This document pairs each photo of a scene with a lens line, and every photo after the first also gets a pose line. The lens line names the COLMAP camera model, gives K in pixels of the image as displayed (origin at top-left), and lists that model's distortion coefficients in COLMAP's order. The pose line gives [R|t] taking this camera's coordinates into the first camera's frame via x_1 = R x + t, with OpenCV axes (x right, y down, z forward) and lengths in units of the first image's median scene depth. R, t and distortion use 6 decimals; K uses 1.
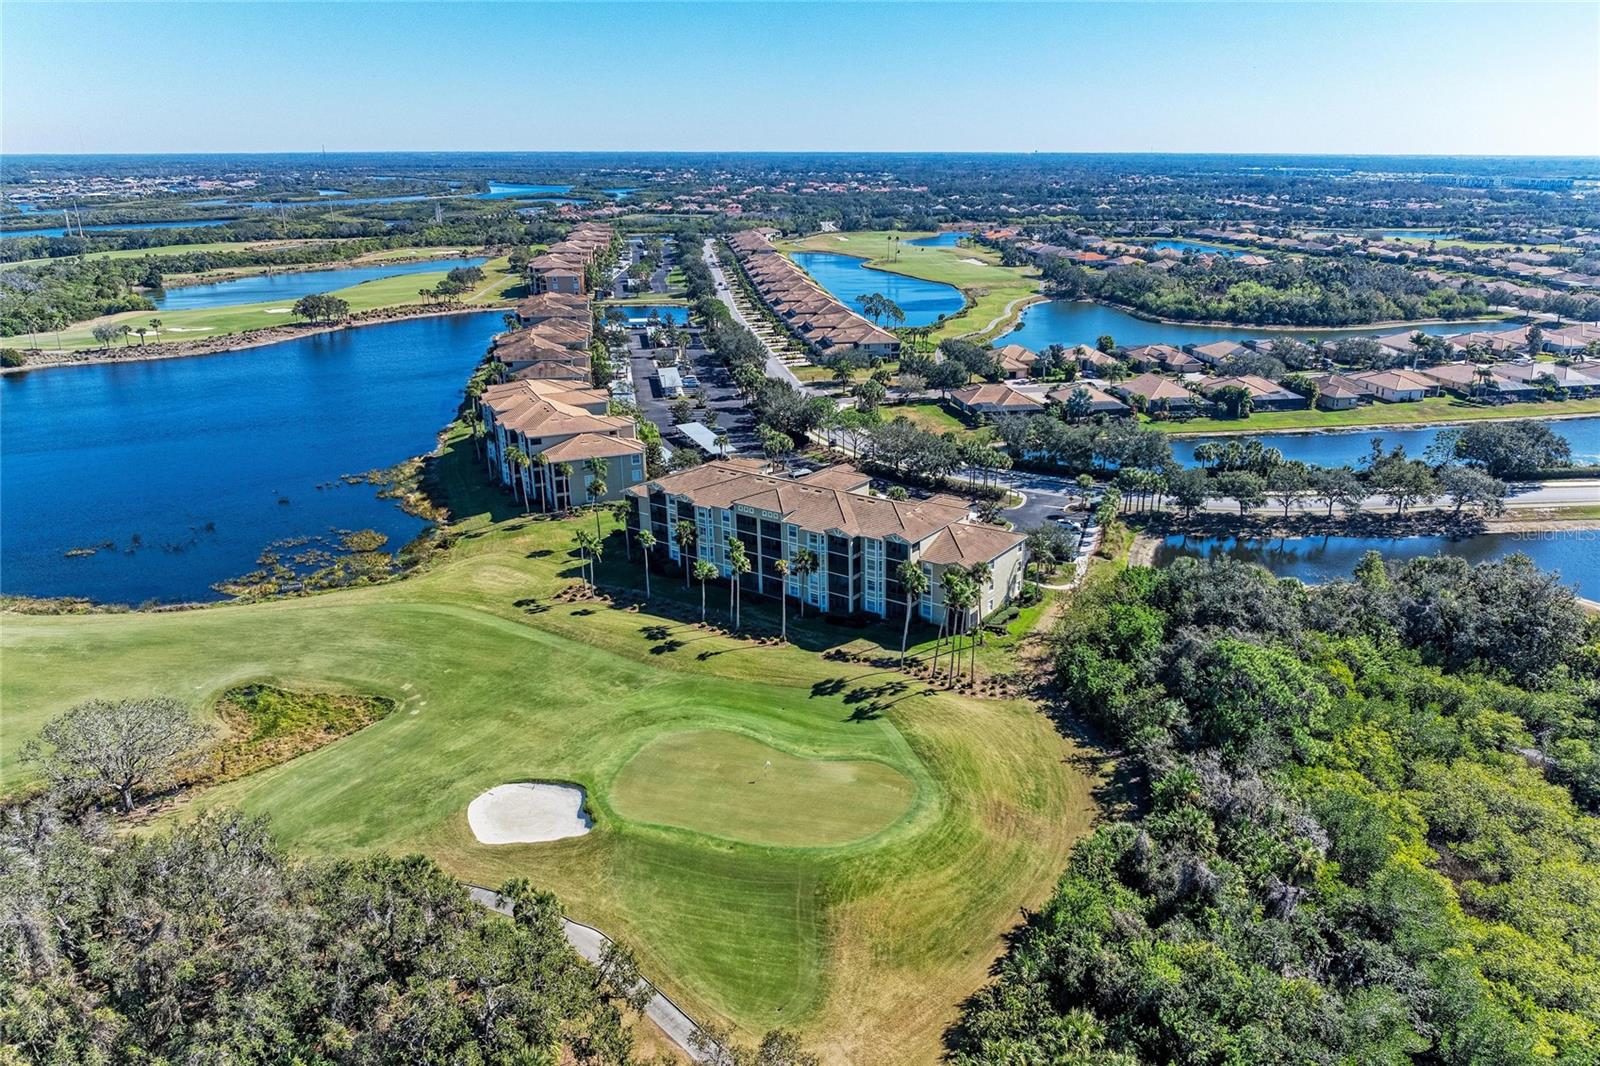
lens RADIAL K [[1119.1, 0, 836.3], [0, 1119.1, 575.4], [0, 0, 1]] dist [-0.003459, -0.003498]
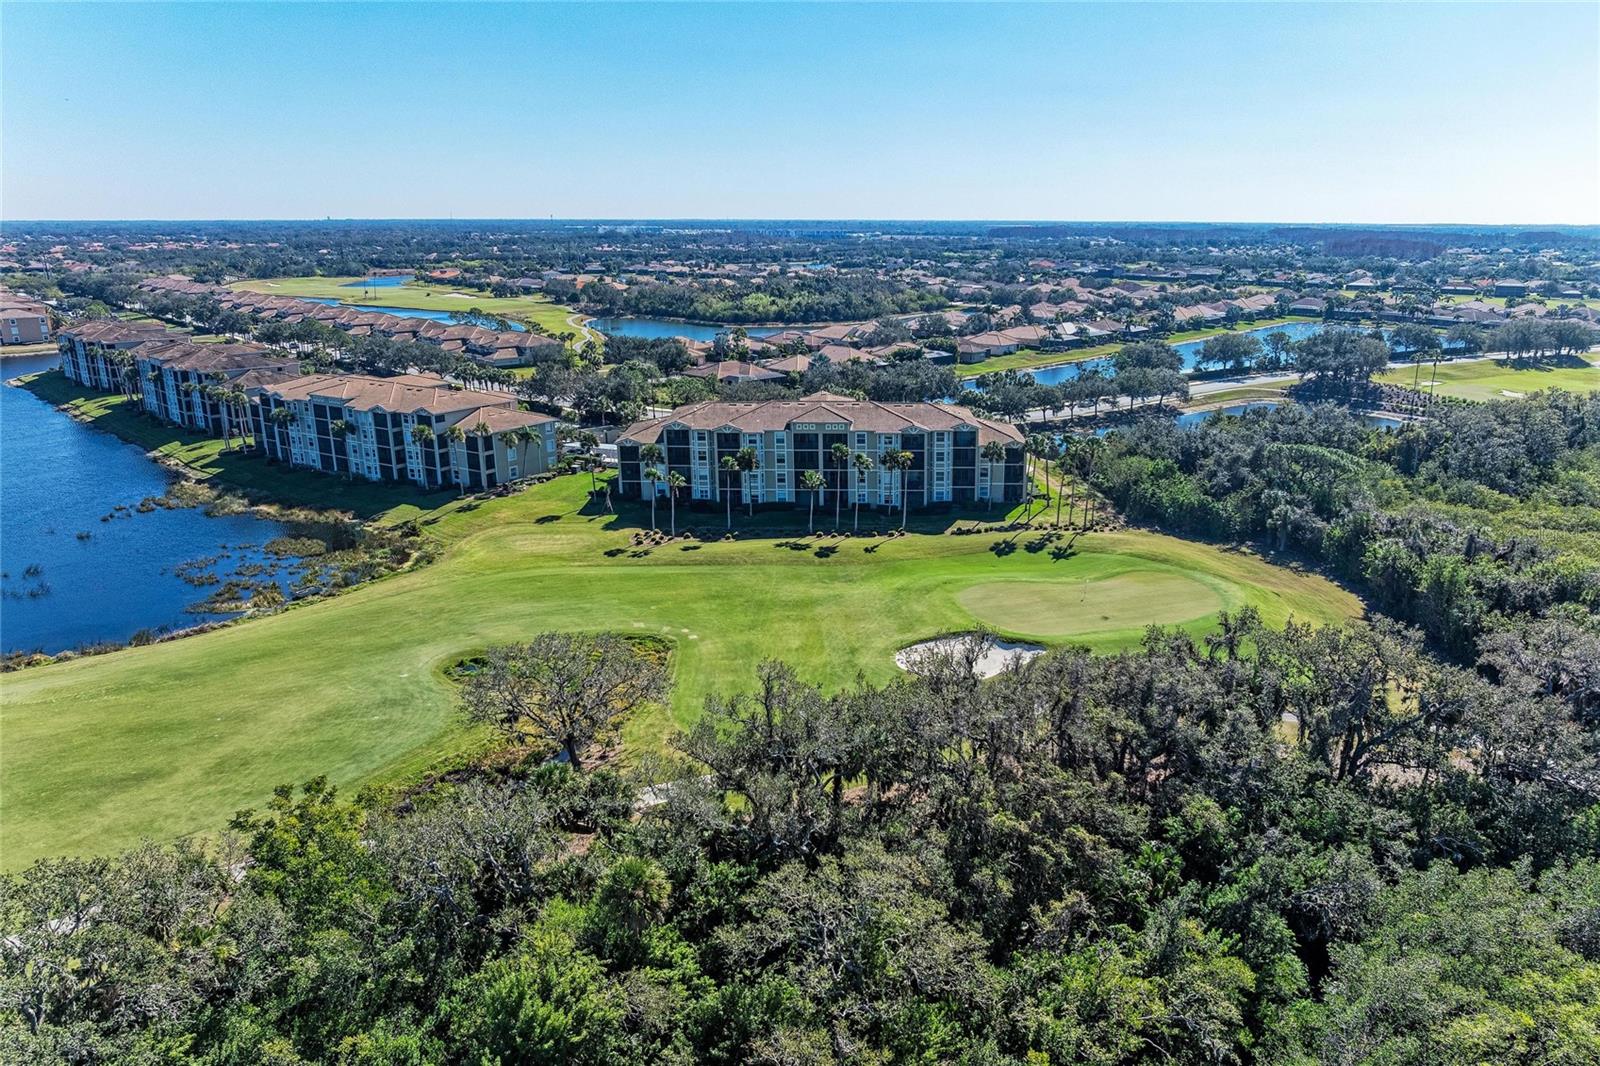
lens RADIAL K [[1119.1, 0, 836.3], [0, 1119.1, 575.4], [0, 0, 1]] dist [-0.003459, -0.003498]
pose [[0.831784, -0.171760, 0.527858, -0.622019], [0.200257, 0.979738, 0.003238, 0.076880], [-0.517719, 0.103014, 0.849327, 0.123188]]
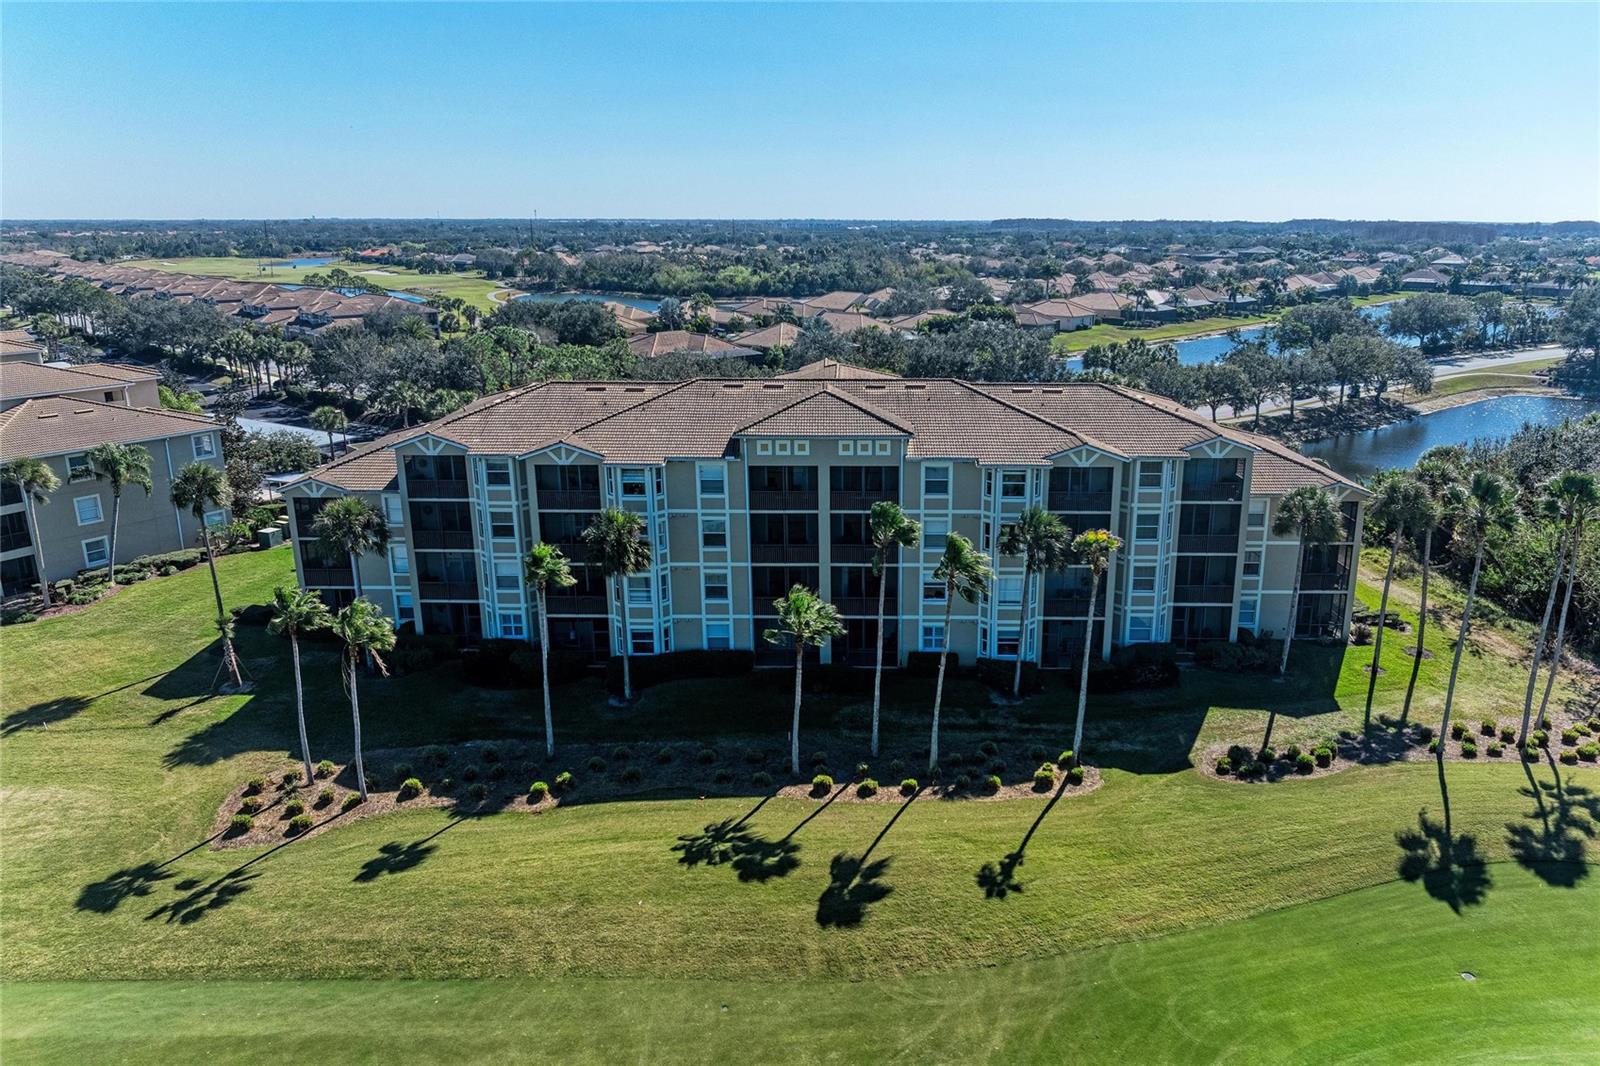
lens RADIAL K [[1132.4, 0, 830.5], [0, 1132.4, 533.0], [0, 0, 1]] dist [-0.009617, -0.004493]
pose [[0.831191, -0.152346, 0.534708, -0.270279], [0.201842, 0.978797, -0.034885, -0.015229], [-0.518056, 0.136922, 0.844317, 0.676660]]
